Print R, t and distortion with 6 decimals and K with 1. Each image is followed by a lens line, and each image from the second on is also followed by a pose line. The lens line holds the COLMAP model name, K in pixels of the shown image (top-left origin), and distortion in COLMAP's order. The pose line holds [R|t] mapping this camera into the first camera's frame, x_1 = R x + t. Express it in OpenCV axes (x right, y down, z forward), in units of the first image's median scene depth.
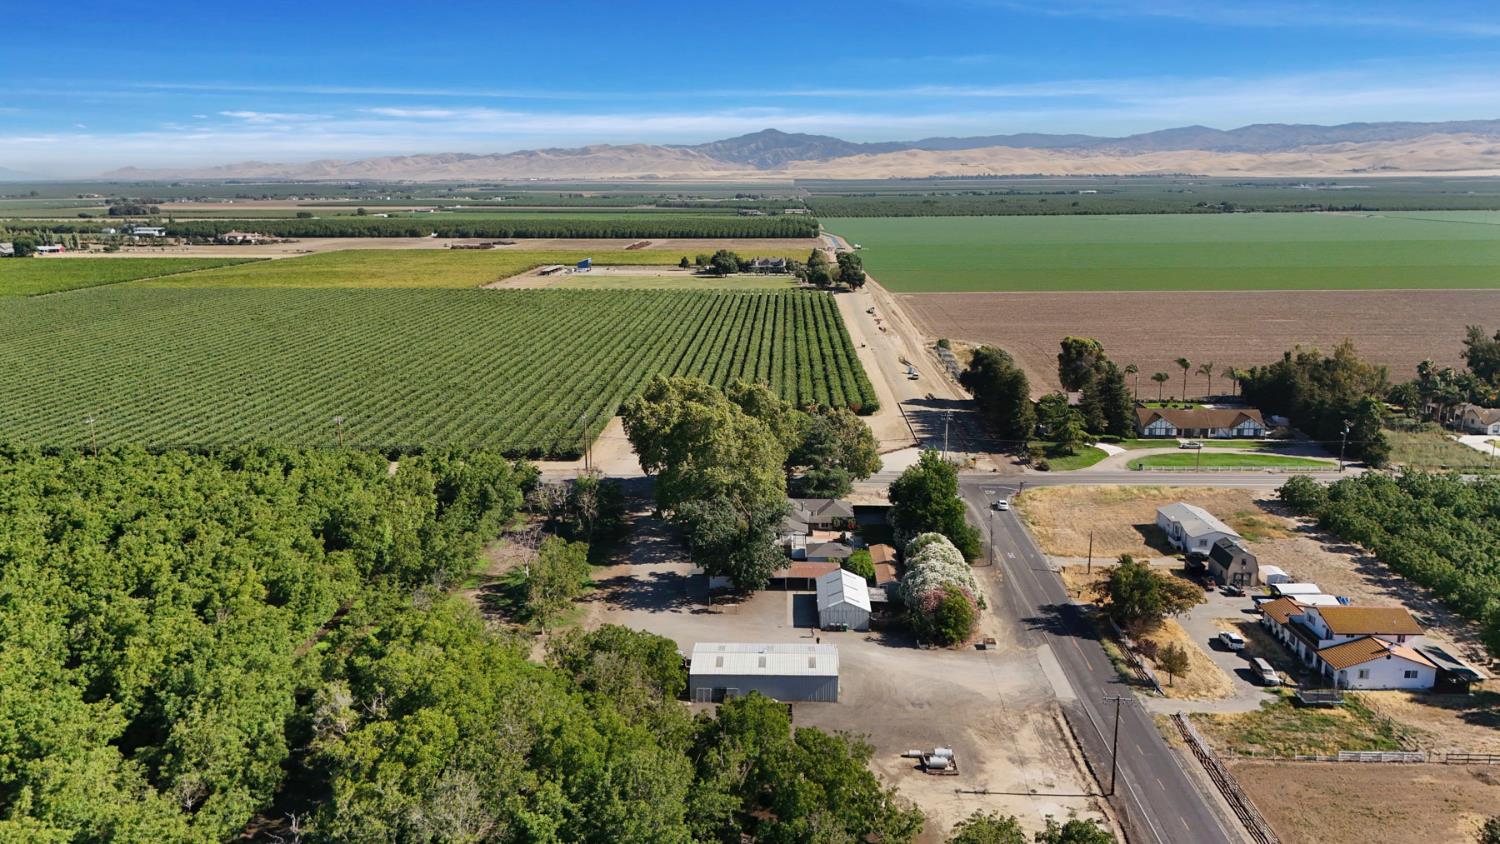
lens RADIAL K [[1105.6, 0, 753.1], [0, 1105.6, 412.1], [0, 0, 1]] dist [0.067216, -0.054044]
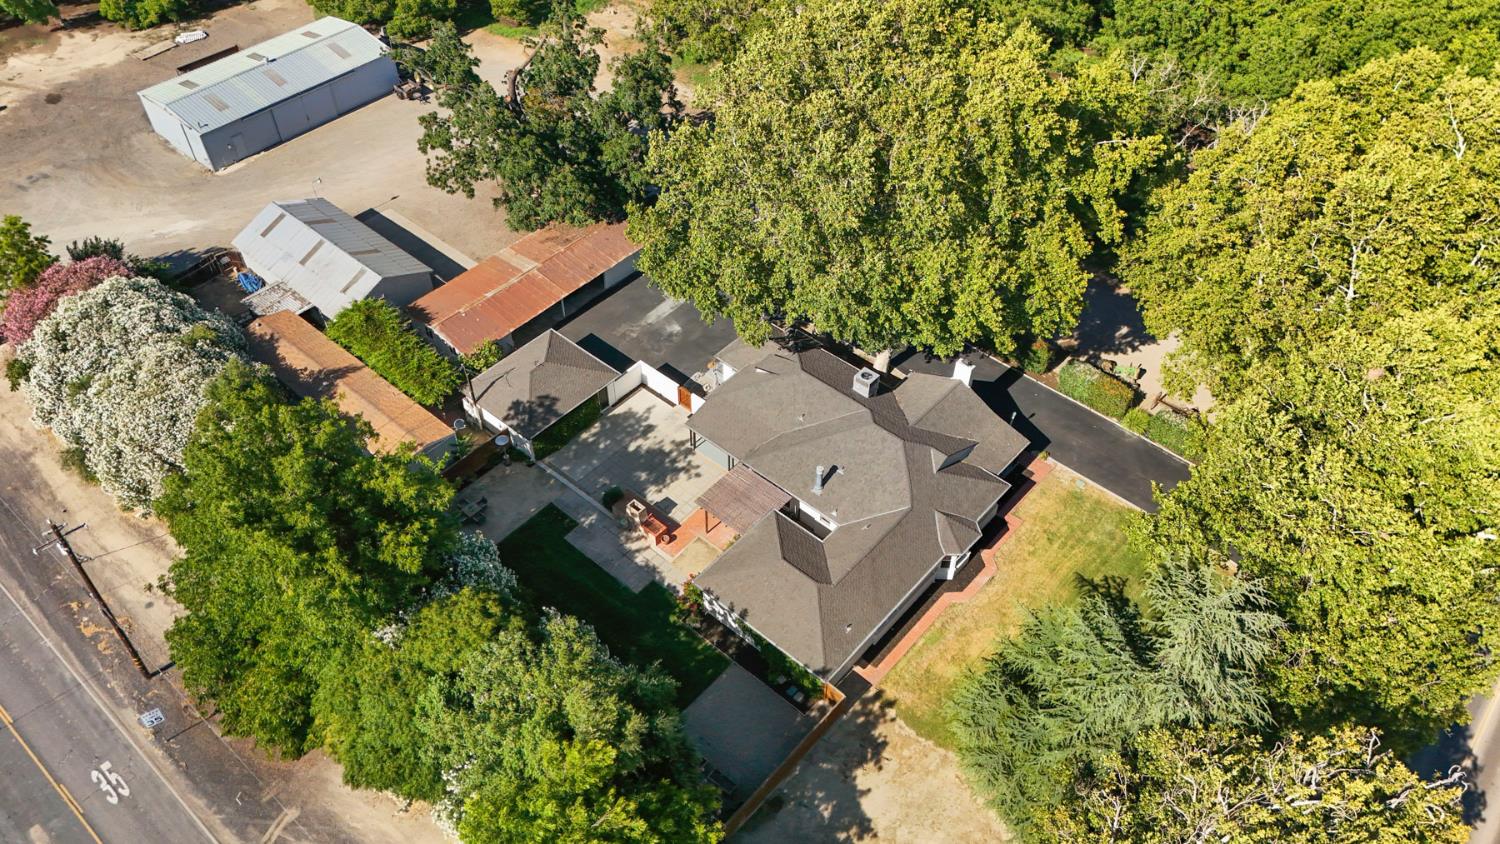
lens RADIAL K [[1105.6, 0, 753.1], [0, 1105.6, 412.1], [0, 0, 1]] dist [0.067216, -0.054044]
pose [[-0.625309, 0.558990, -0.544535, 0.241056], [-0.164839, 0.587427, 0.792311, -0.188199], [0.762769, 0.585200, -0.275181, 1.184402]]
